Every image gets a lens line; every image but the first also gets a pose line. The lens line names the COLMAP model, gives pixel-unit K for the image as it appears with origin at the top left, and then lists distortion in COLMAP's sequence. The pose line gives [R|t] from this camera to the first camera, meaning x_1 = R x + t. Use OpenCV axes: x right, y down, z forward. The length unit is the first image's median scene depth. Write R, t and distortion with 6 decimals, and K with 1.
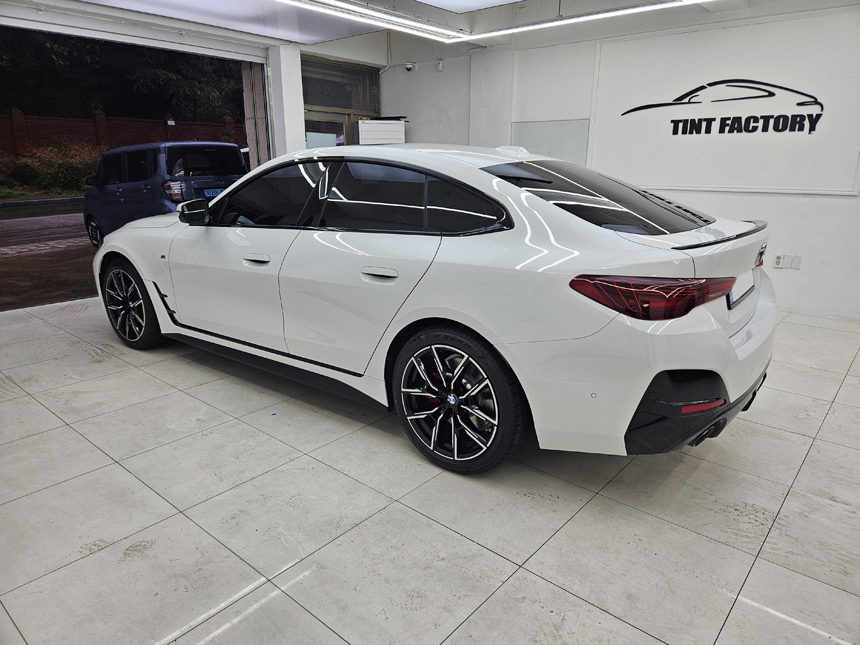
lens RADIAL K [[572.5, 0, 439.5], [0, 572.5, 317.1], [0, 0, 1]] dist [0.069649, -0.058010]
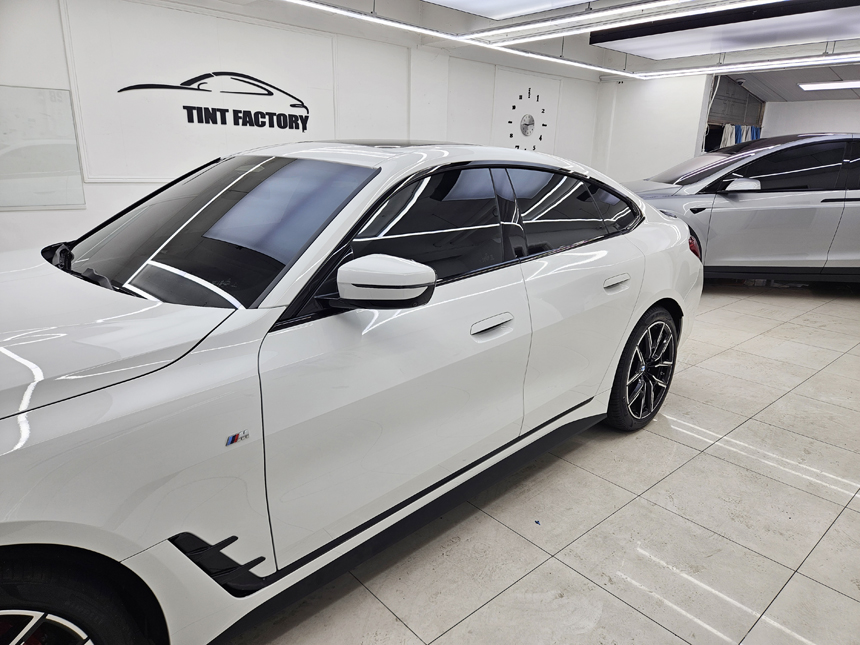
lens RADIAL K [[572.5, 0, 439.7], [0, 572.5, 318.2], [0, 0, 1]] dist [0.069649, -0.058010]
pose [[0.133050, -0.271732, 0.953131, -0.545904], [0.236506, 0.942604, 0.235716, -0.159477], [-0.962477, 0.194060, 0.189680, 0.553241]]
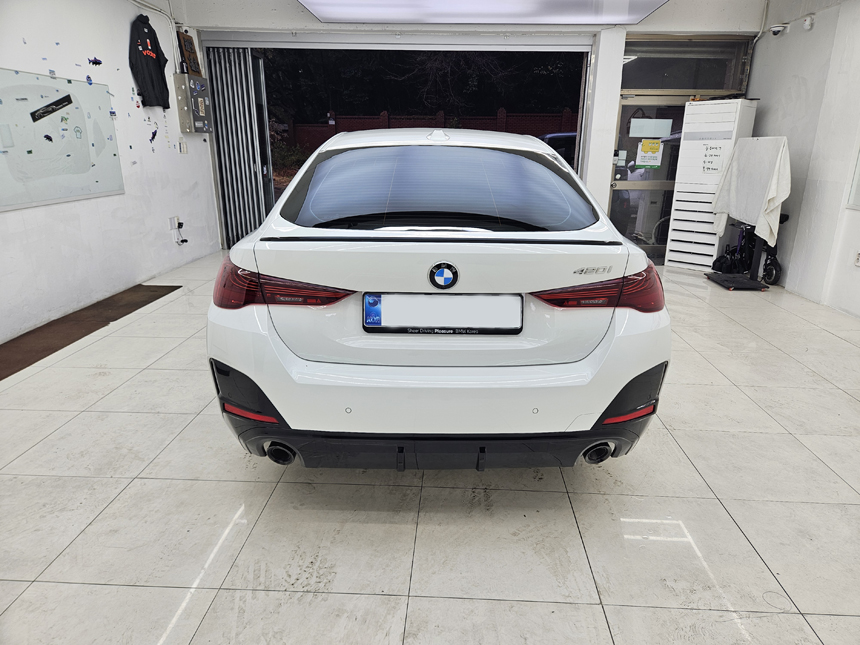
lens RADIAL K [[572.5, 0, 441.1], [0, 572.5, 326.0], [0, 0, 1]] dist [0.069649, -0.058010]
pose [[0.616830, 0.240521, -0.749447, 0.517807], [-0.217860, 0.967138, 0.131077, -0.067855], [0.756345, 0.082422, 0.648959, 0.249583]]
